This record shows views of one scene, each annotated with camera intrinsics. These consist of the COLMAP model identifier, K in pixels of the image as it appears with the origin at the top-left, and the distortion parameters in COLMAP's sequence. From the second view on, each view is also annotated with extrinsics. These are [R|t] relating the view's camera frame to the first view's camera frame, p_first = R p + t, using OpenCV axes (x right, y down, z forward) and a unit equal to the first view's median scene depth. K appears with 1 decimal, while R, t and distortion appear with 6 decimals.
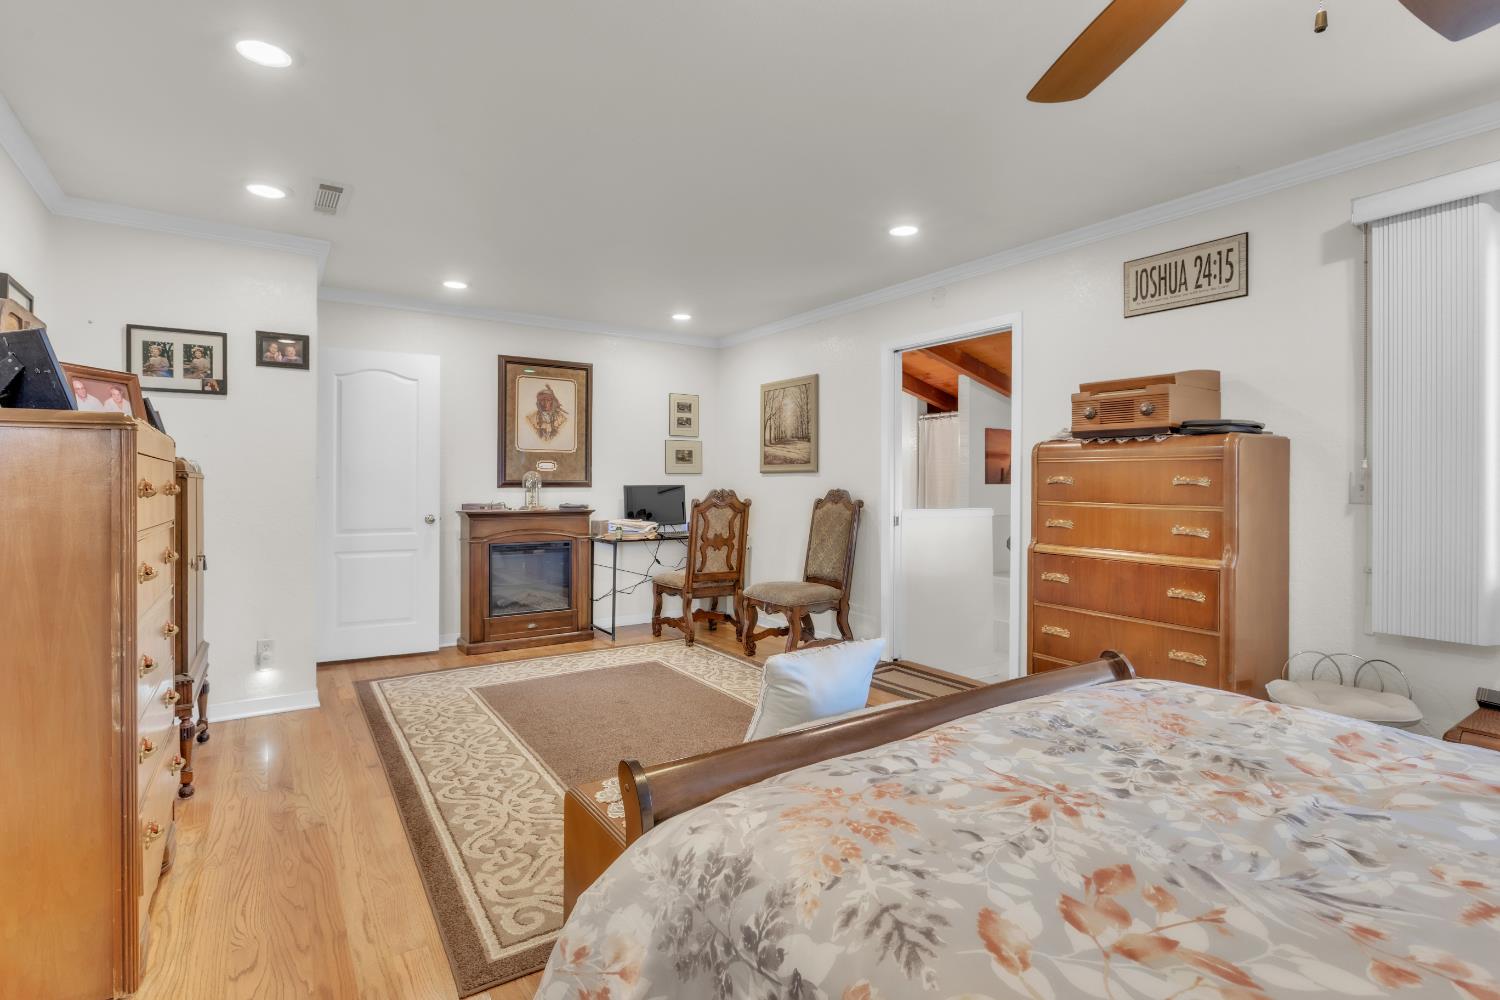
lens RADIAL K [[707.5, 0, 753.8], [0, 707.5, 495.9], [0, 0, 1]] dist [-0.000986, -0.000565]
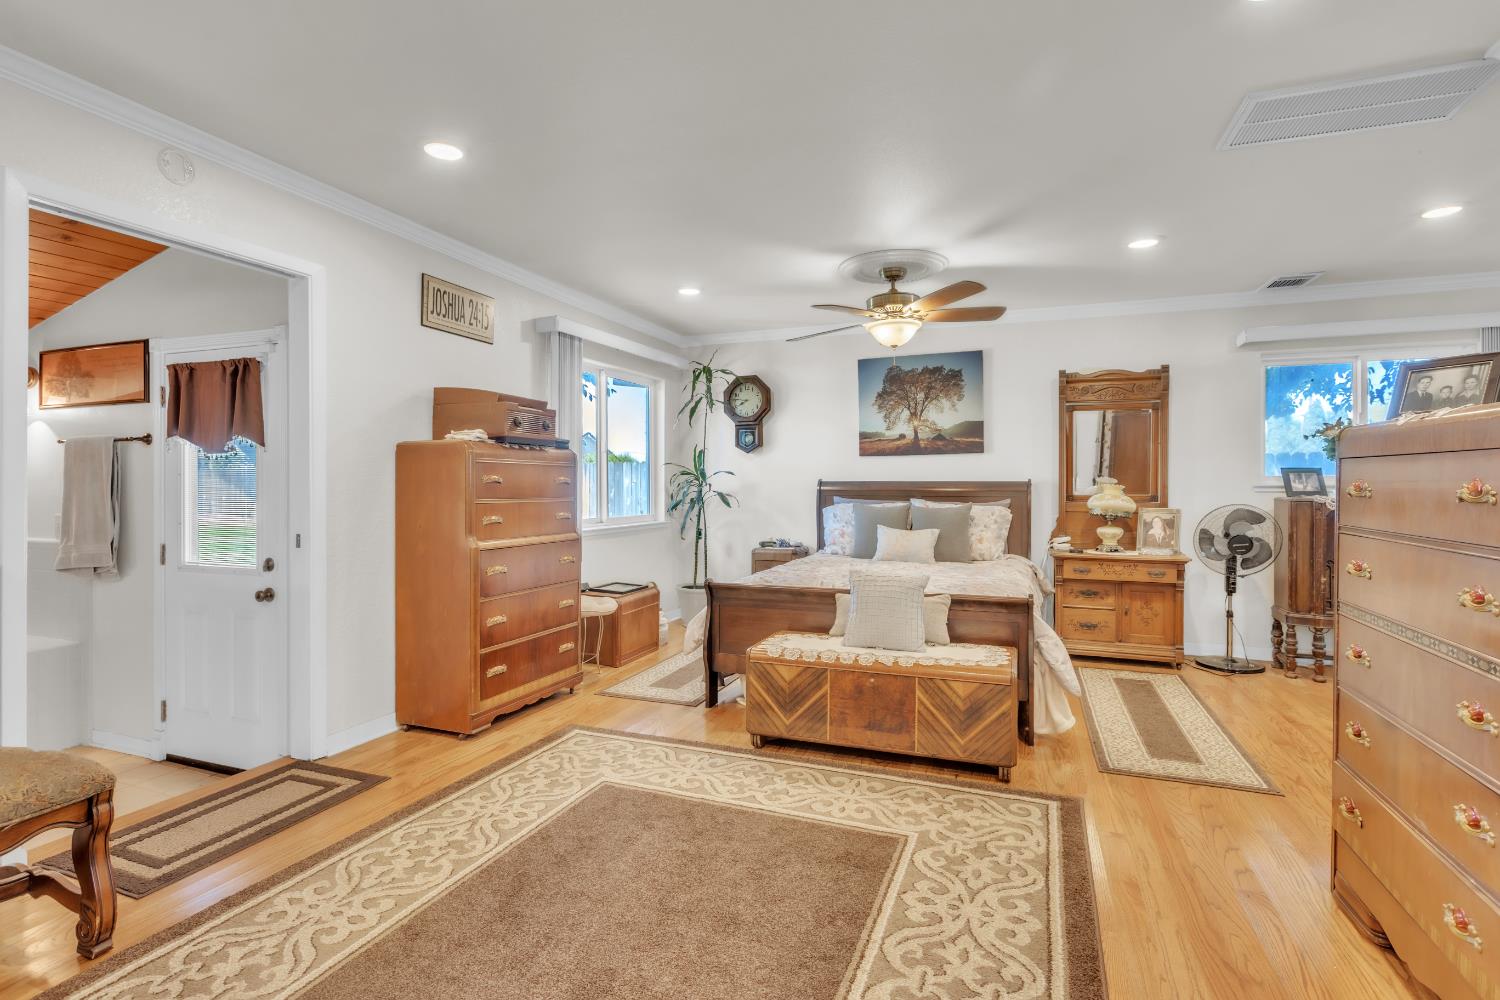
lens RADIAL K [[705.1, 0, 746.7], [0, 705.1, 493.1], [0, 0, 1]] dist [-0.002062, -0.000275]
pose [[-0.558003, -0.013494, 0.829729, -0.668349], [0.011709, 0.999640, 0.024131, -0.022721], [-0.829756, 0.023181, -0.557644, 1.280668]]
